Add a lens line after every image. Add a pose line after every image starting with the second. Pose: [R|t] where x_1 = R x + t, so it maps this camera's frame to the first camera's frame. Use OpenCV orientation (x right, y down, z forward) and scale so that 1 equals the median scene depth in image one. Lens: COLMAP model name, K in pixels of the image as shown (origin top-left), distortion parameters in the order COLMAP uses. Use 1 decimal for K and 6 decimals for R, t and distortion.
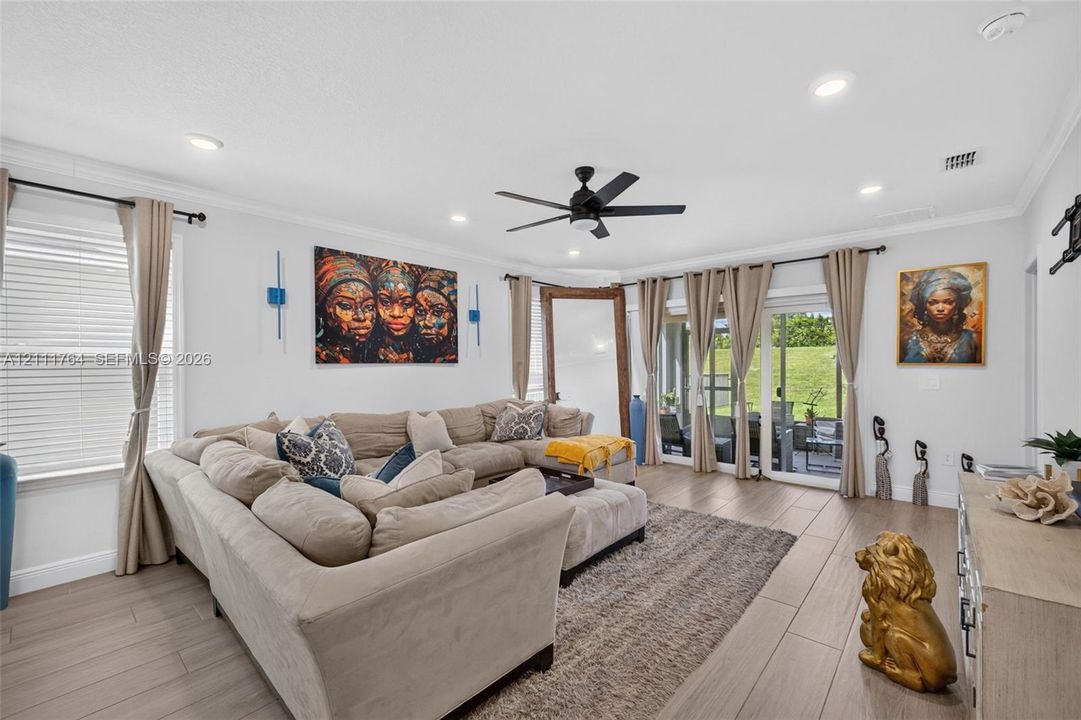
lens RADIAL K [[448.9, 0, 534.7], [0, 448.9, 360.6], [0, 0, 1]] dist [0.001187, -0.000741]
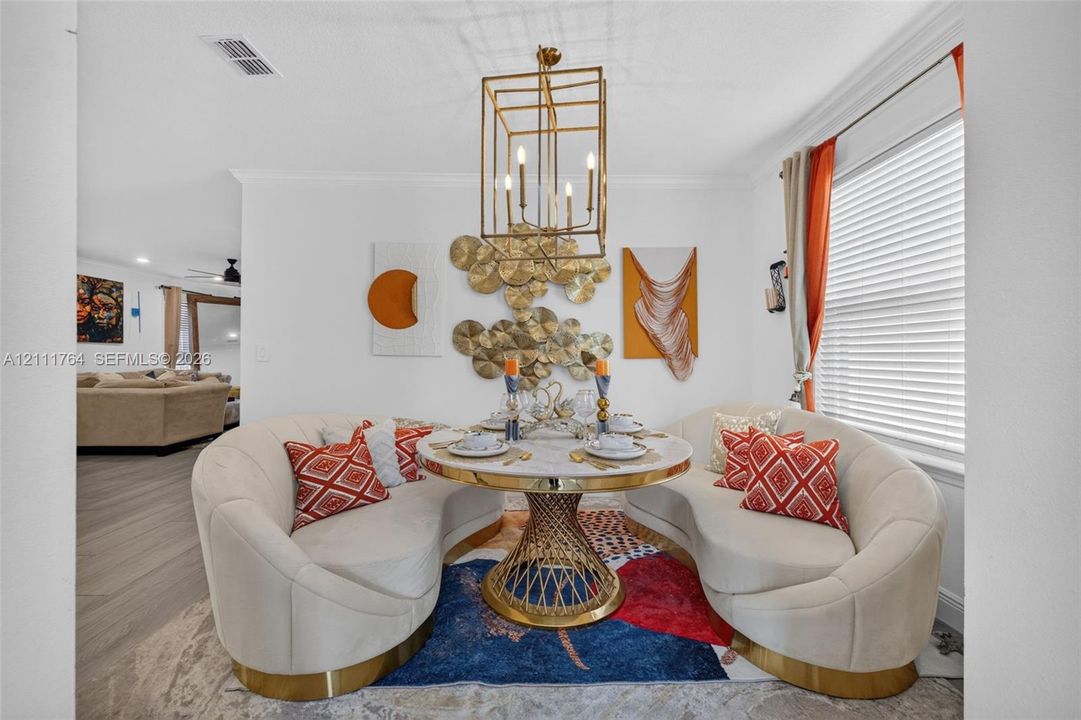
lens RADIAL K [[448.9, 0, 539.2], [0, 448.9, 358.1], [0, 0, 1]] dist [0.001187, -0.000741]
pose [[0.725777, 0.007744, 0.687886, -0.205305], [-0.014009, 0.999896, 0.003525, 0.032321], [-0.687787, -0.012195, 0.725810, -1.109295]]
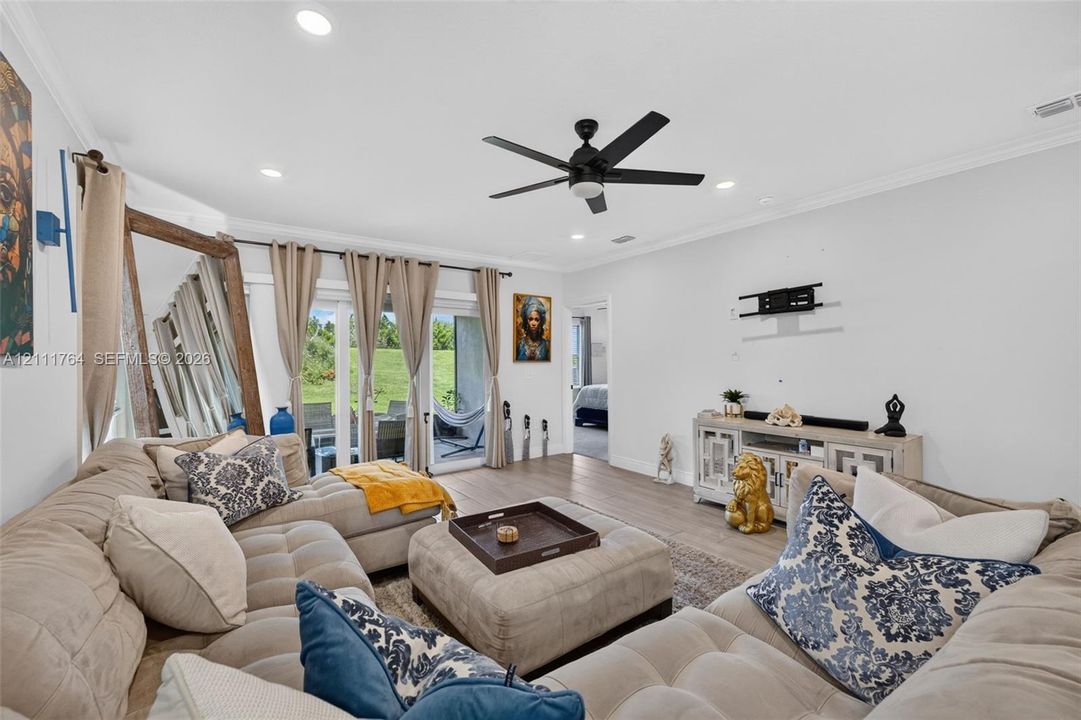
lens RADIAL K [[448.9, 0, 538.7], [0, 448.9, 359.4], [0, 0, 1]] dist [0.001187, -0.000741]
pose [[0.205190, 0.009029, 0.978681, -0.453488], [0.001521, 0.999953, -0.009544, 0.012978], [-0.978721, 0.003447, 0.205166, 0.580232]]
